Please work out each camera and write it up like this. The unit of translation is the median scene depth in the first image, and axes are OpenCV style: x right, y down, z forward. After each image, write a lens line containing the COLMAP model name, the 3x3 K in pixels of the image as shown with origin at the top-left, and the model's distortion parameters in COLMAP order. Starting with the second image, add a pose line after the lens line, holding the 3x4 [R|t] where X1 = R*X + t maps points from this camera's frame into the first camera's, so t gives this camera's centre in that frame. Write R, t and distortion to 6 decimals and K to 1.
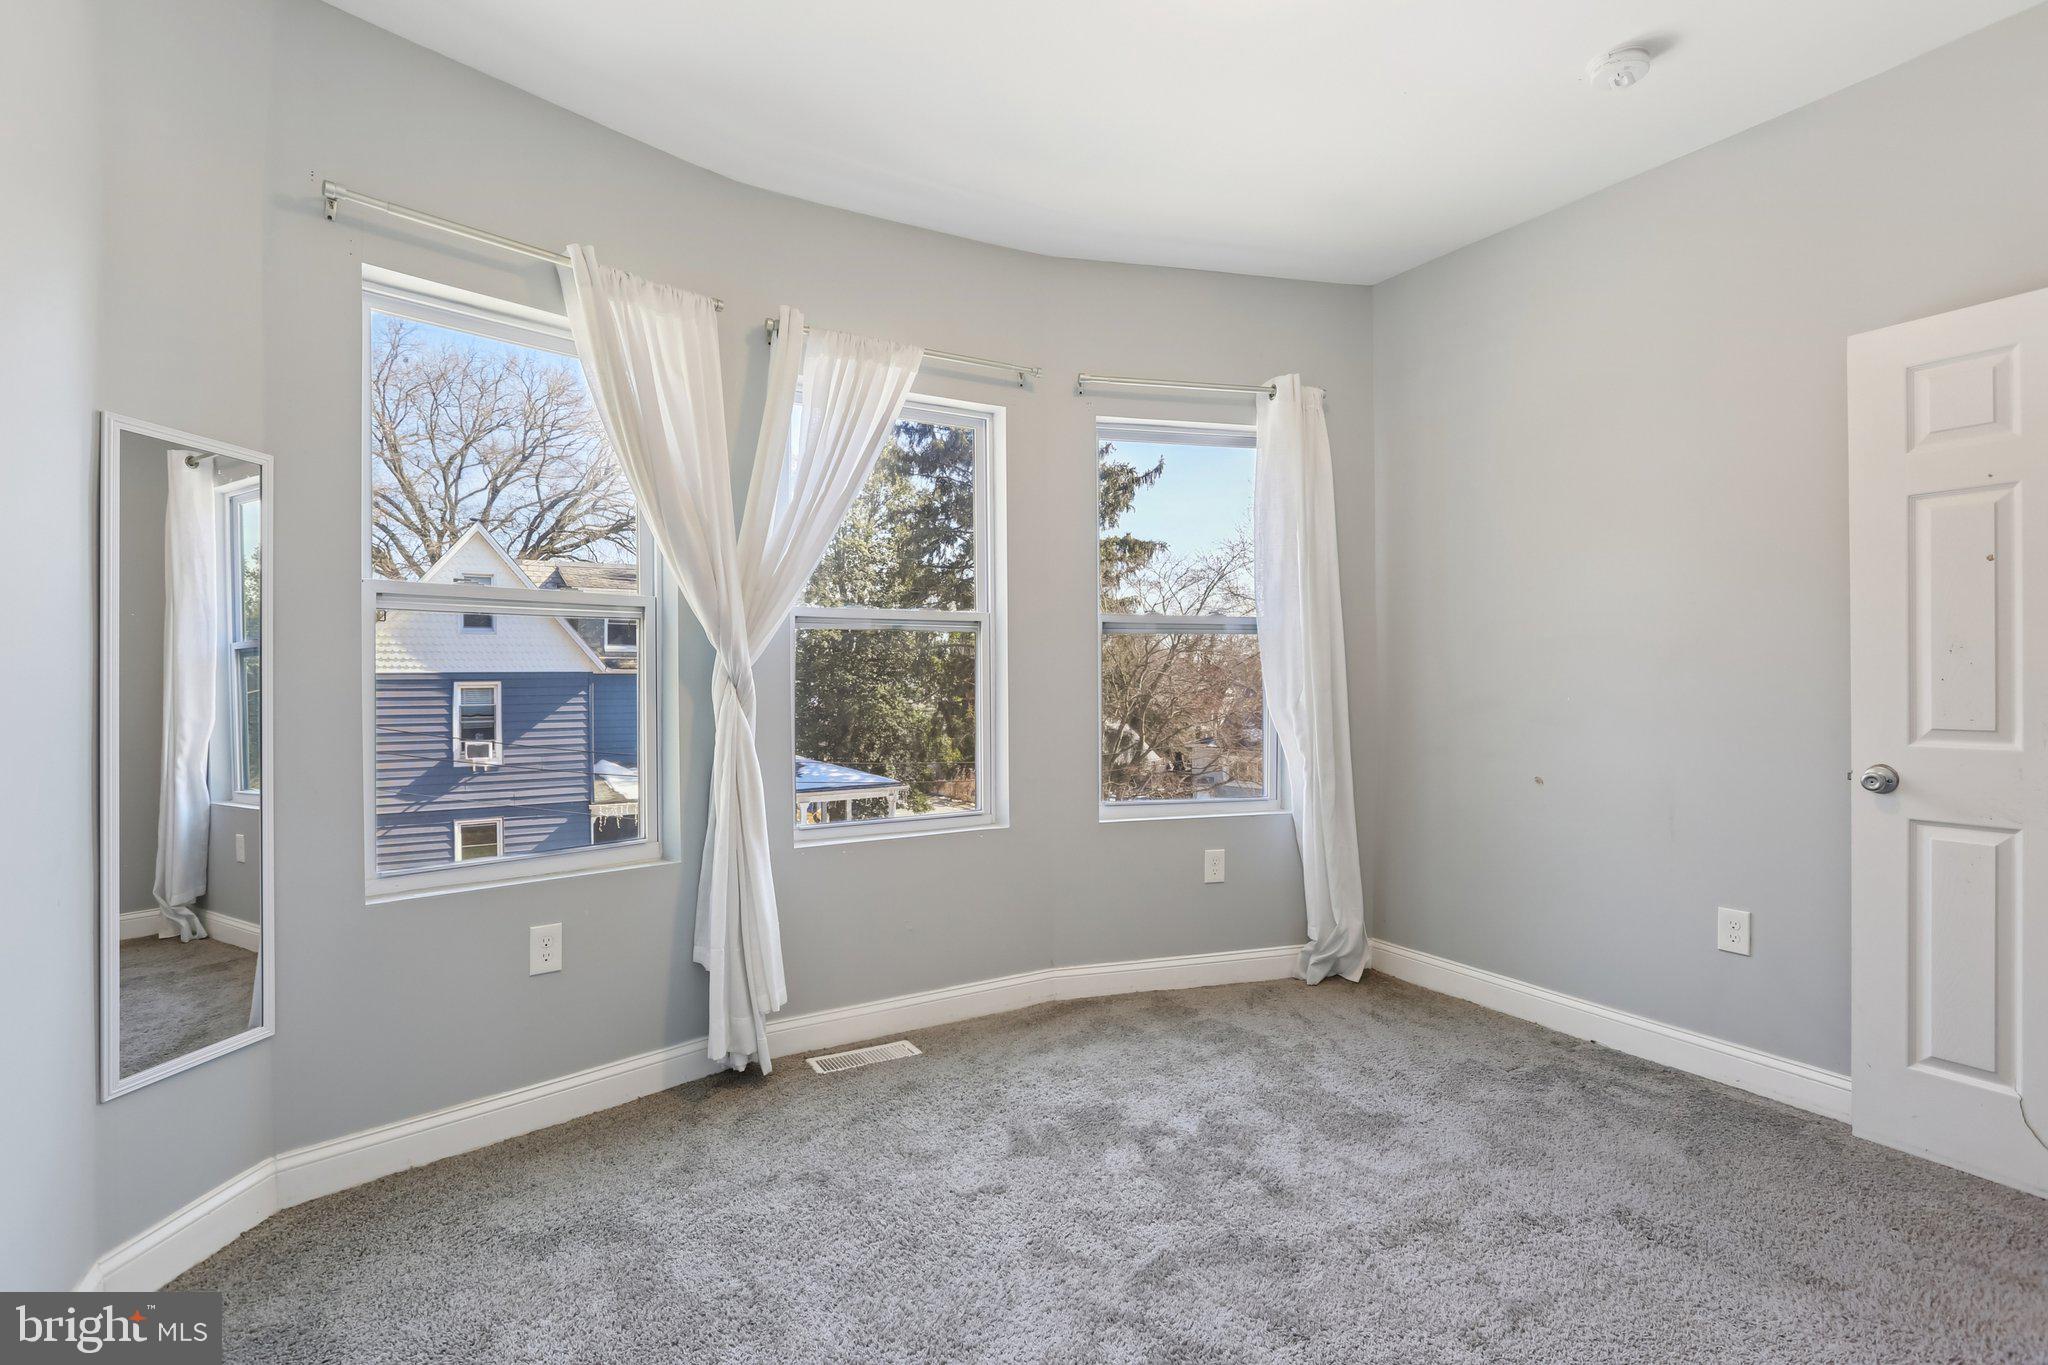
lens RADIAL K [[964.5, 0, 1014.4], [0, 964.5, 685.6], [0, 0, 1]] dist [-0.036178, 0.008009]
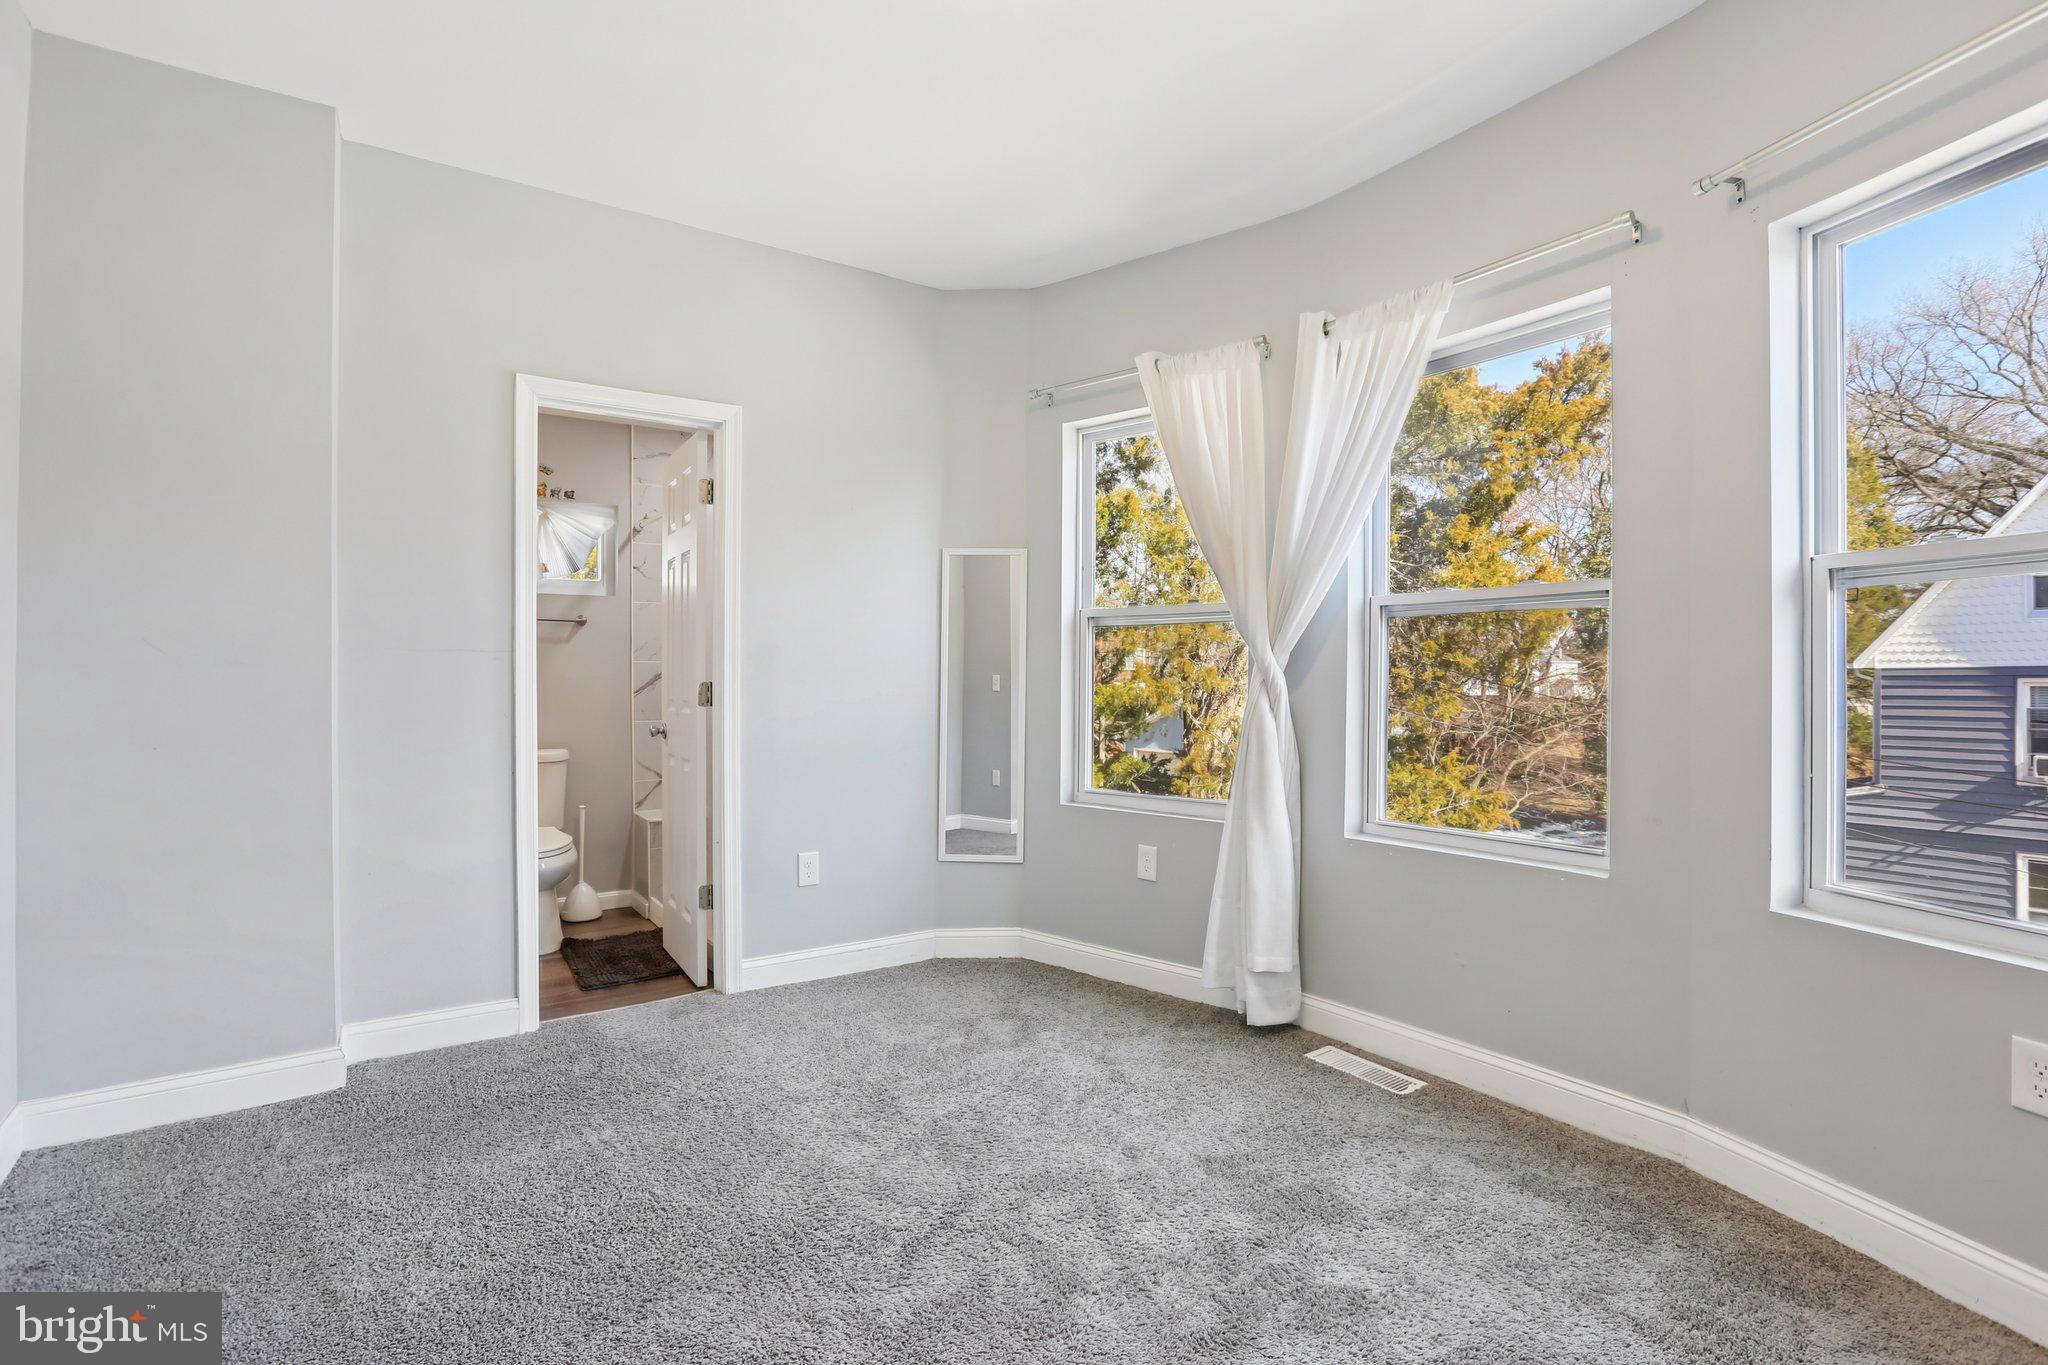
lens RADIAL K [[964.5, 0, 1012.5], [0, 964.5, 680.9], [0, 0, 1]] dist [-0.036178, 0.008009]
pose [[0.052367, 0.005654, -0.998612, 0.650946], [-0.007372, 0.999959, 0.005275, 0.001767], [0.998601, 0.007086, 0.052406, 0.515131]]
